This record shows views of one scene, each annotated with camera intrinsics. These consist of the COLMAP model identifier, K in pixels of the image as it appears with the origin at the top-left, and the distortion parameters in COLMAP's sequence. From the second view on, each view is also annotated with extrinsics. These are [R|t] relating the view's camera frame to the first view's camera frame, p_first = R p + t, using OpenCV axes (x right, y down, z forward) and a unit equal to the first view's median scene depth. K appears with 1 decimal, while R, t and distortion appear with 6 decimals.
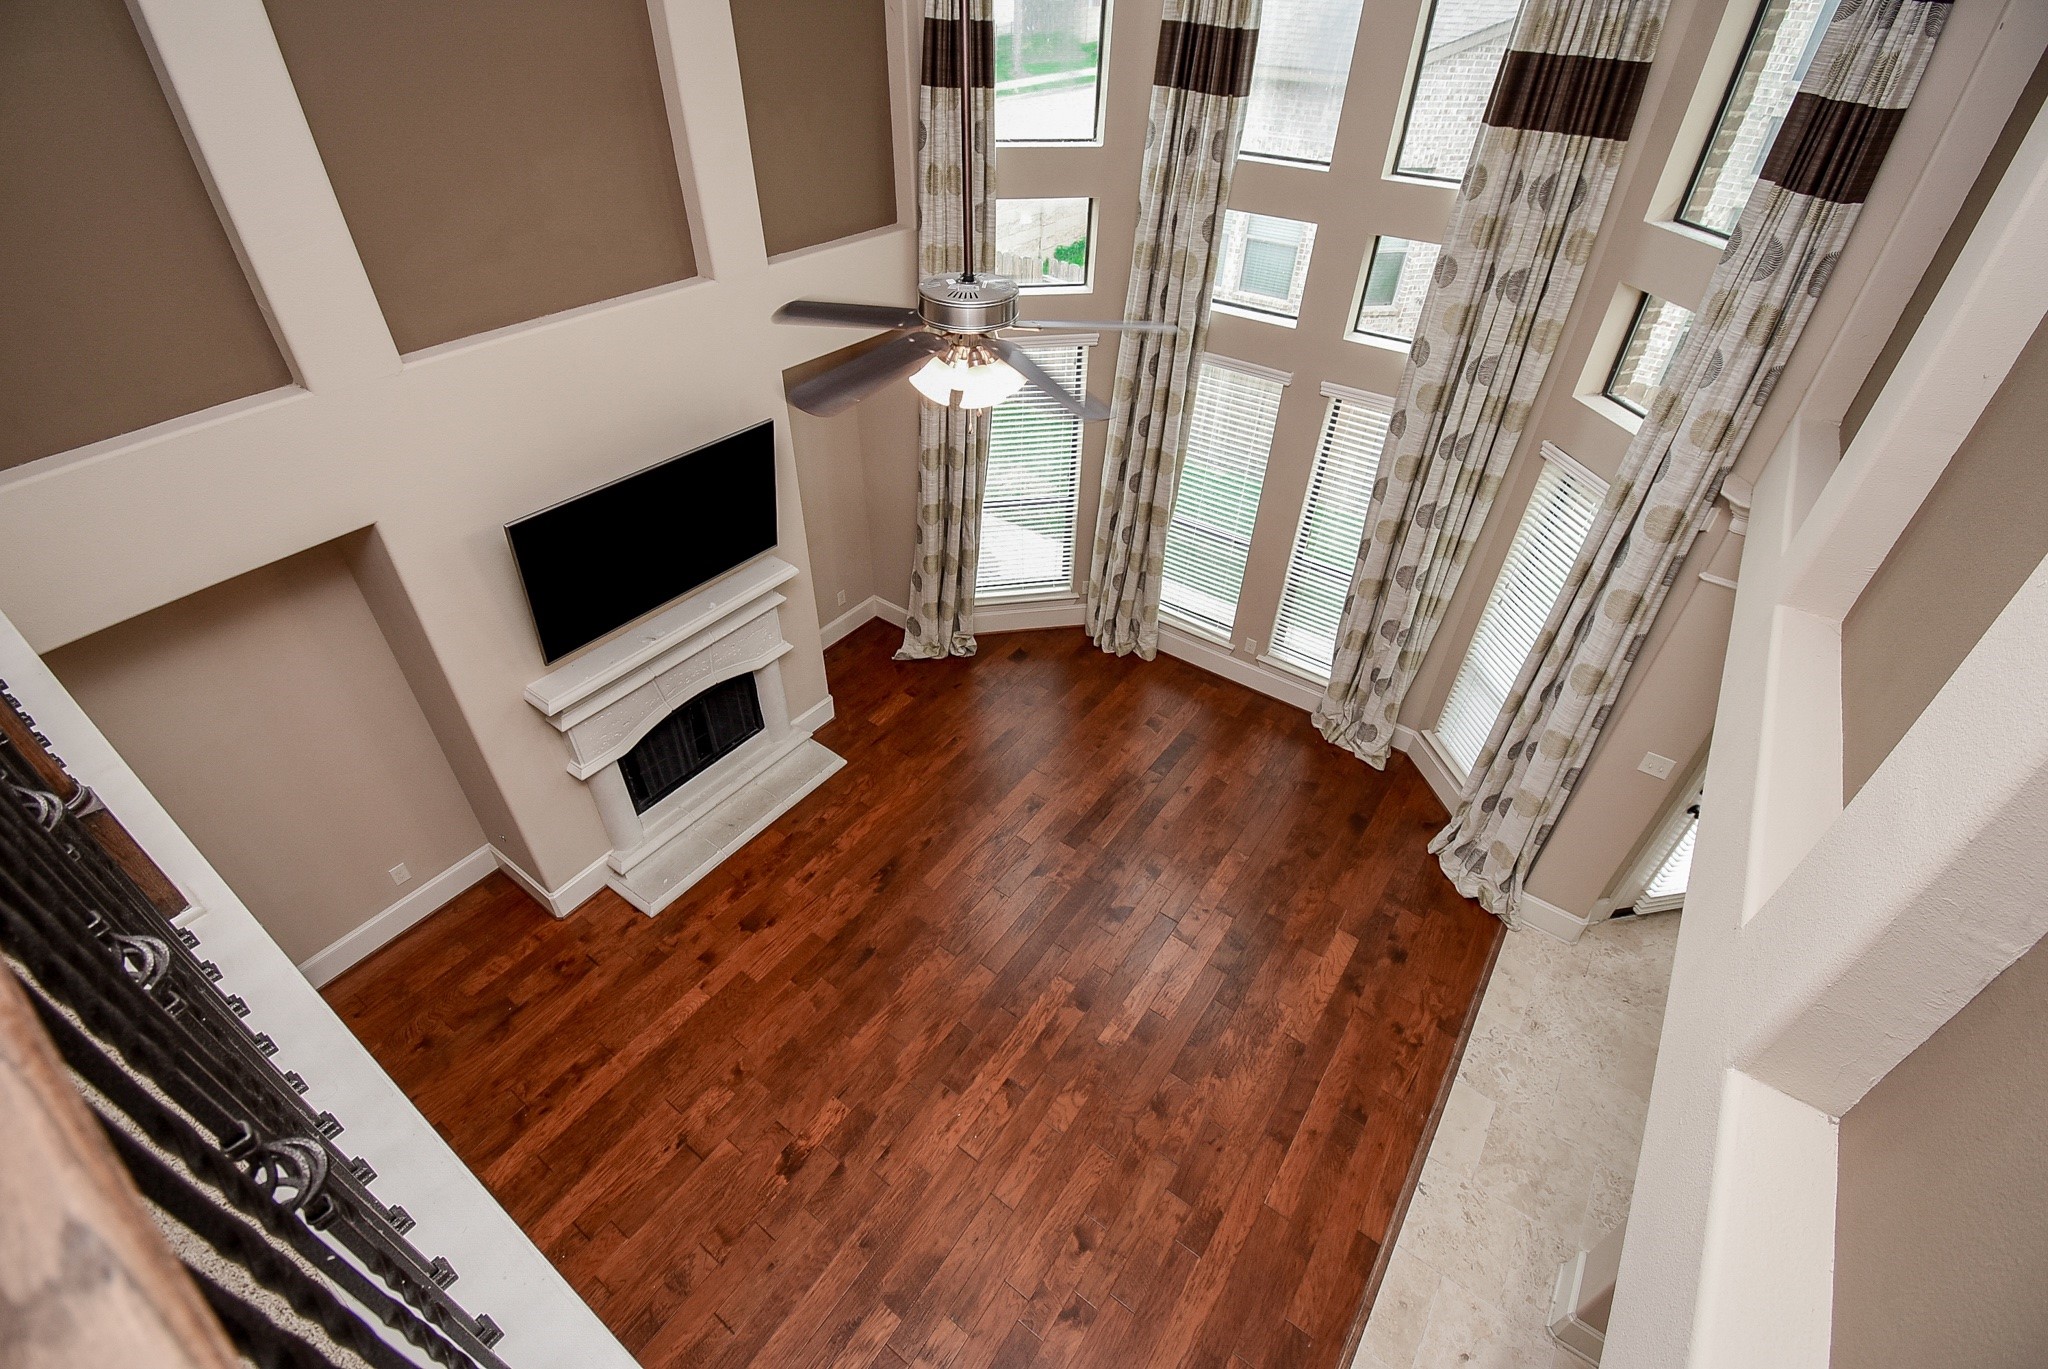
lens RADIAL K [[913.5, 0, 1035.9], [0, 913.5, 672.4], [0, 0, 1]] dist [0.006246, -0.014366]
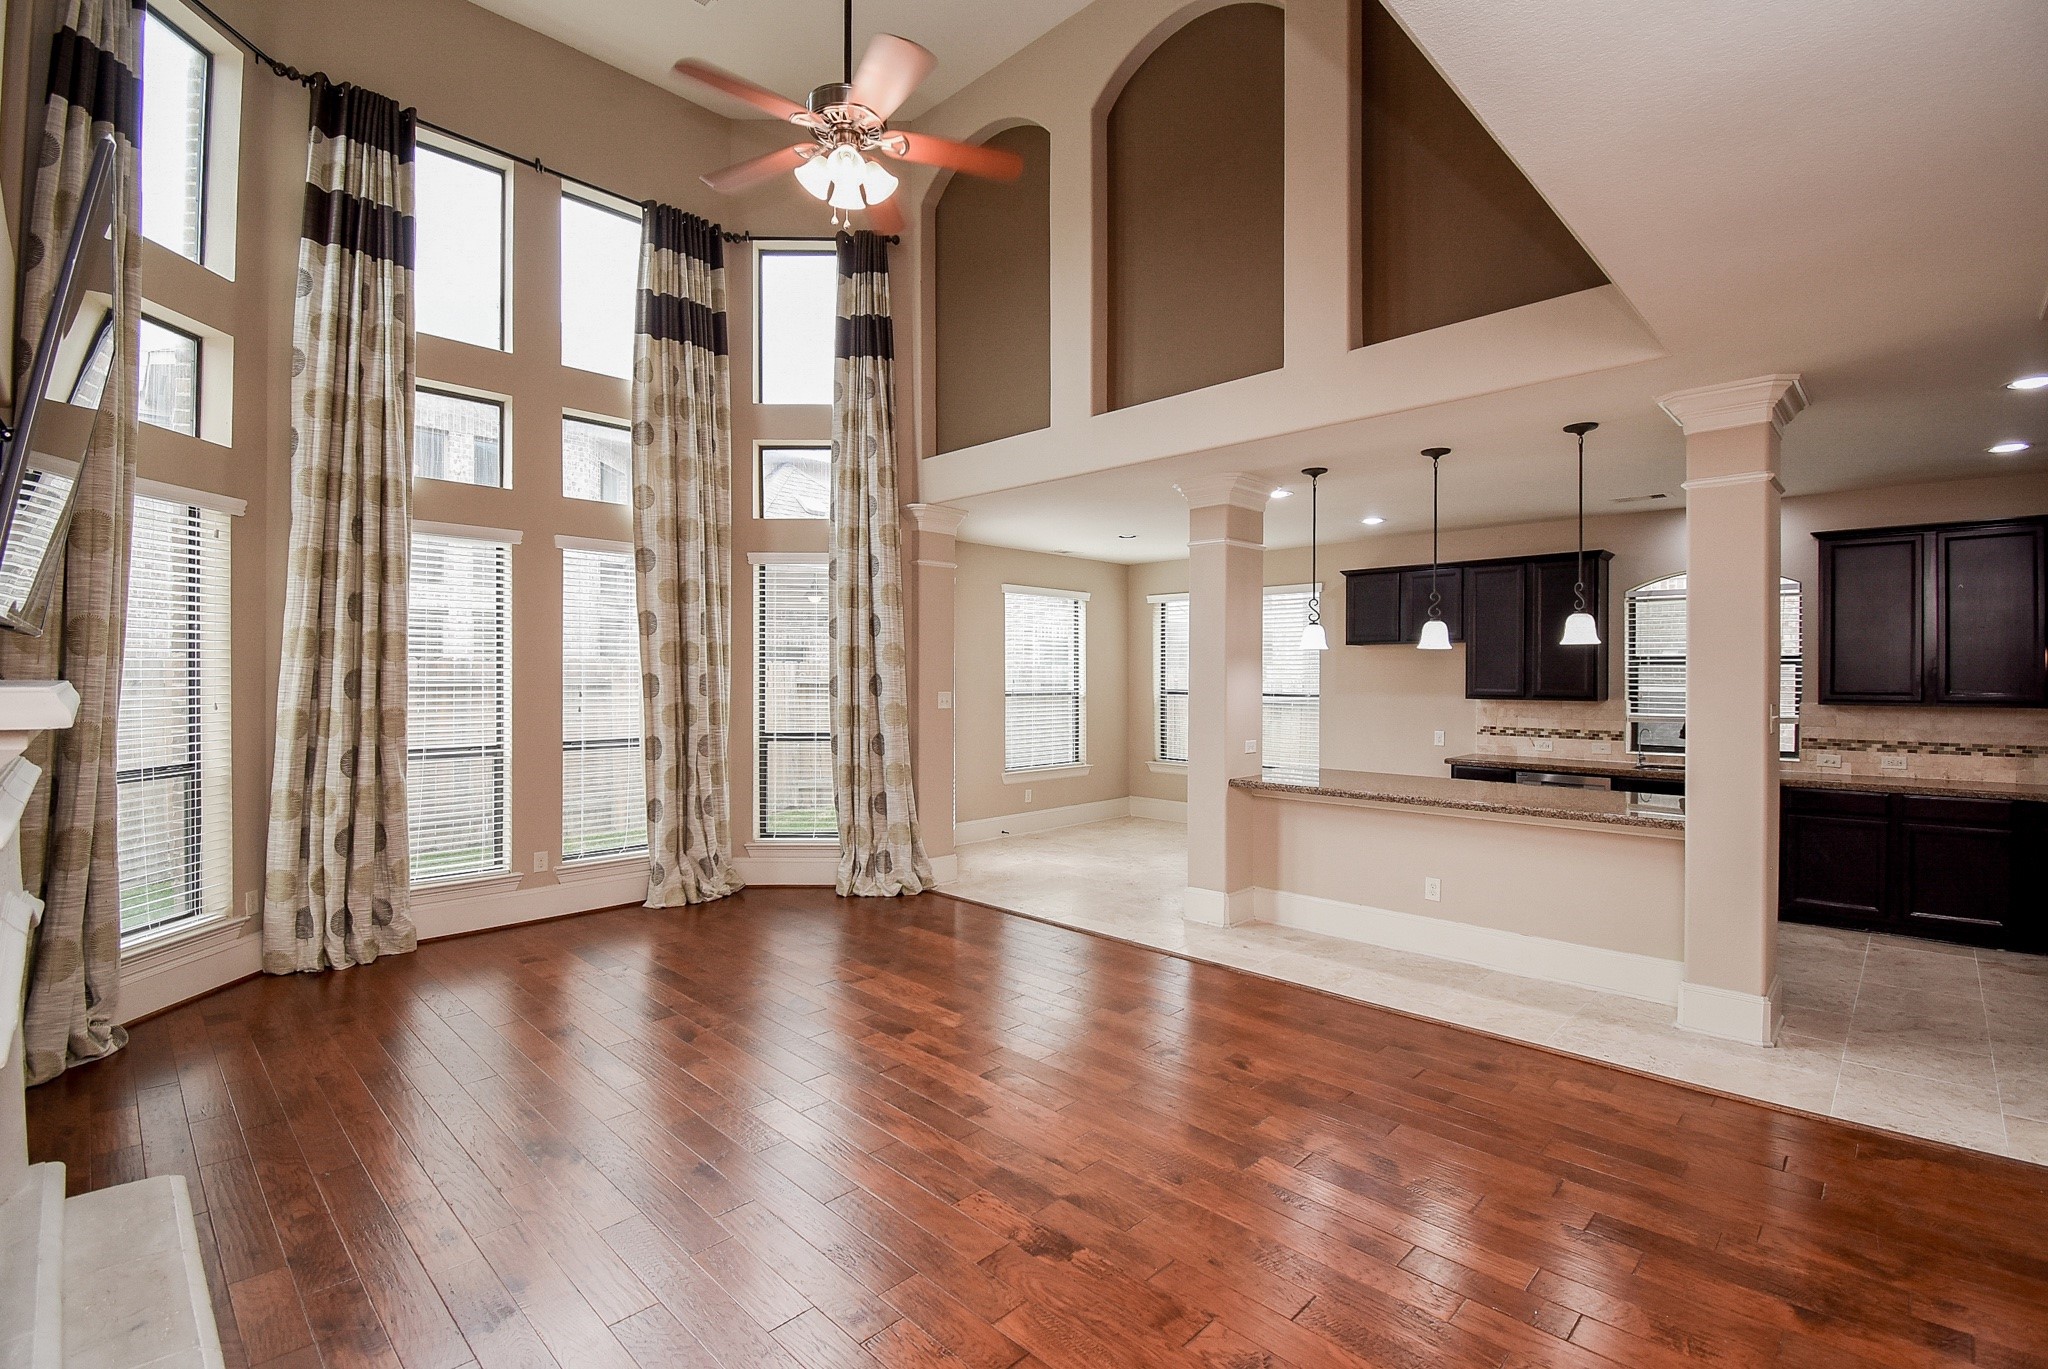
lens RADIAL K [[913.5, 0, 1029.5], [0, 913.5, 677.0], [0, 0, 1]] dist [0.006246, -0.014366]
pose [[0.151995, -0.030908, 0.987898, -0.681719], [0.613091, 0.786931, -0.069708, 0.226327], [-0.775253, 0.616267, 0.138559, 0.570897]]
